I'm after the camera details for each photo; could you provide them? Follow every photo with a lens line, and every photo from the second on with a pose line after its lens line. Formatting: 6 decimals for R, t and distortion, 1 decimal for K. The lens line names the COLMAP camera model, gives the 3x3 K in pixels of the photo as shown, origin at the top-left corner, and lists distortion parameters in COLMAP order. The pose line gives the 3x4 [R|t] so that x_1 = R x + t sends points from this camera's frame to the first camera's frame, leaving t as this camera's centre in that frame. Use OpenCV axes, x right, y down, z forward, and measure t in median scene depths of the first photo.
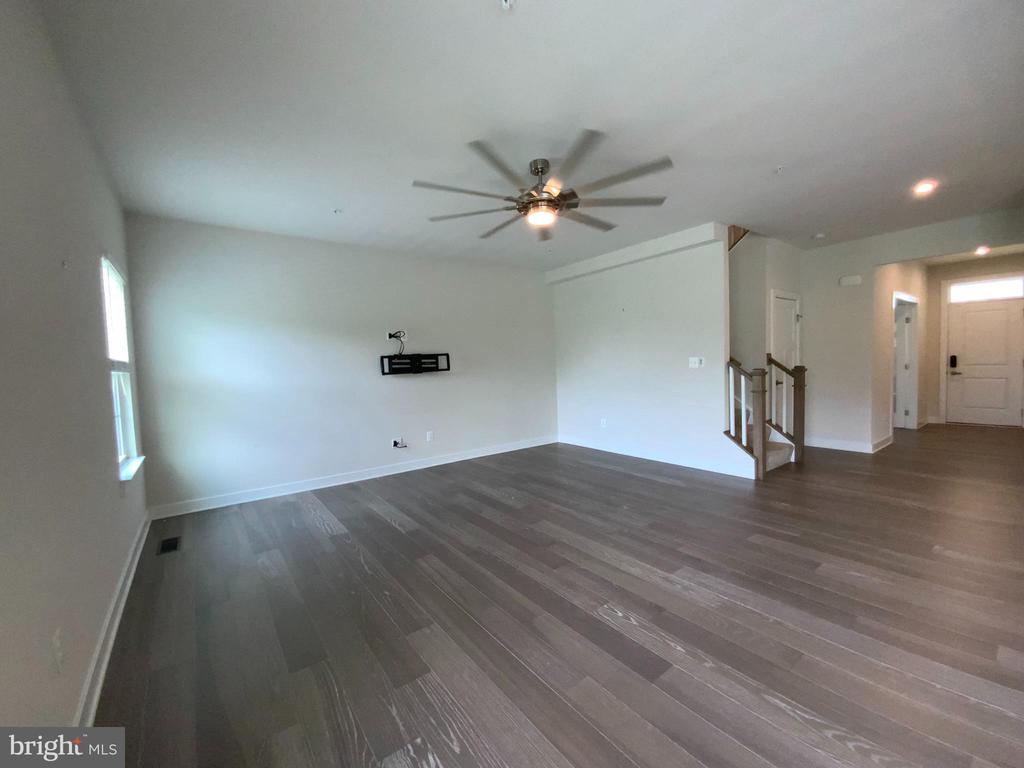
lens RADIAL K [[414.2, 0, 511.4], [0, 414.2, 385.4], [0, 0, 1]] dist [0.025835, -0.020429]
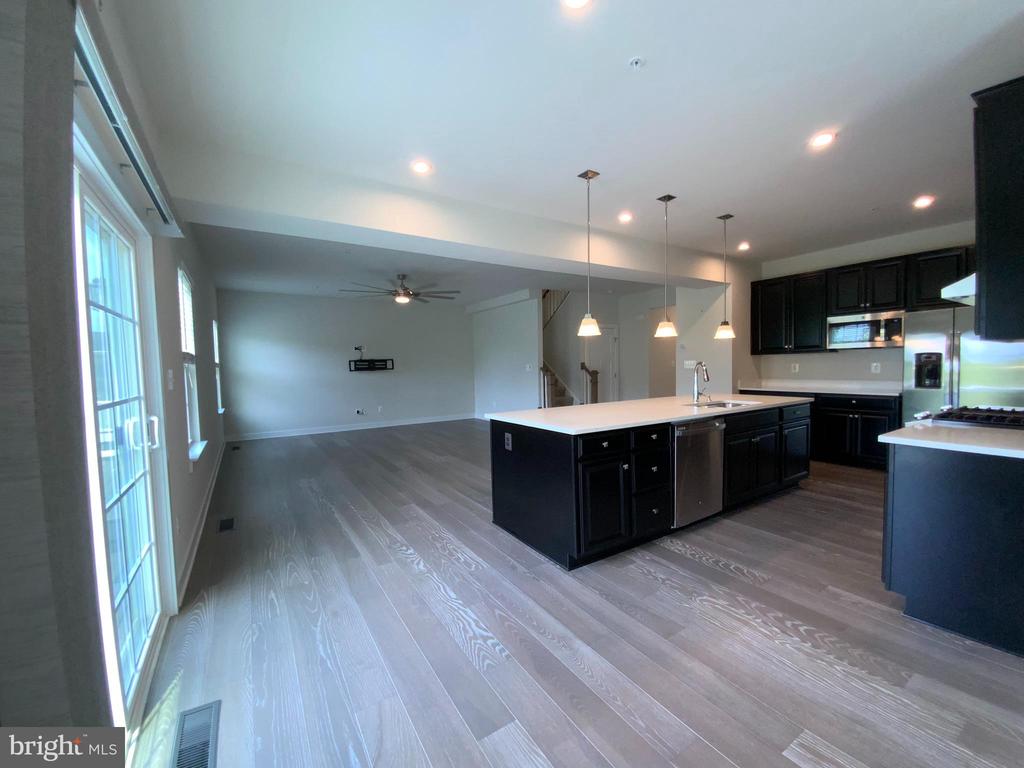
lens RADIAL K [[414.2, 0, 511.4], [0, 414.2, 385.4], [0, 0, 1]] dist [0.025835, -0.020429]
pose [[0.996856, 0.019651, -0.076764, 0.486798], [-0.019532, 0.999807, 0.002304, 0.015880], [0.076794, -0.000797, 0.997047, -0.665649]]
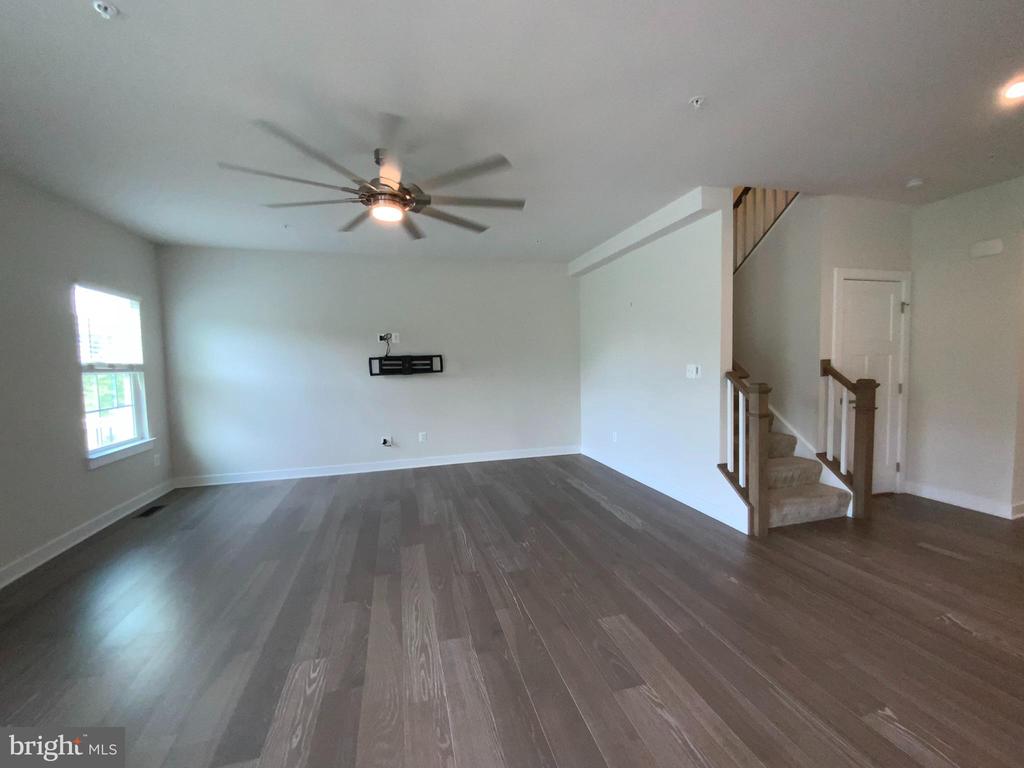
lens RADIAL K [[414.2, 0, 511.4], [0, 414.2, 385.4], [0, 0, 1]] dist [0.025835, -0.020429]
pose [[0.930748, 0.035938, -0.363891, 0.397008], [-0.029911, 0.999306, 0.022186, -0.034155], [0.364436, -0.009765, 0.931177, 0.150126]]
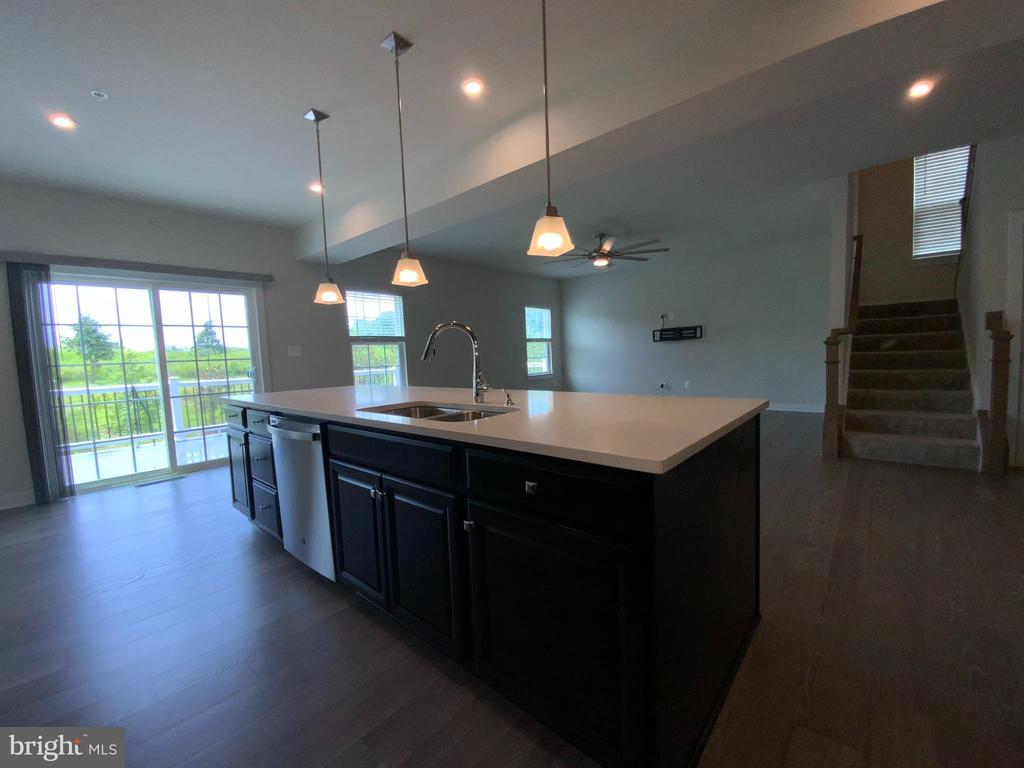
lens RADIAL K [[414.2, 0, 511.4], [0, 414.2, 385.4], [0, 0, 1]] dist [0.025835, -0.020429]
pose [[0.212777, 0.105634, -0.971374, 1.157258], [-0.013762, 0.994364, 0.105119, -0.018625], [0.977004, -0.008999, 0.213031, 0.102853]]
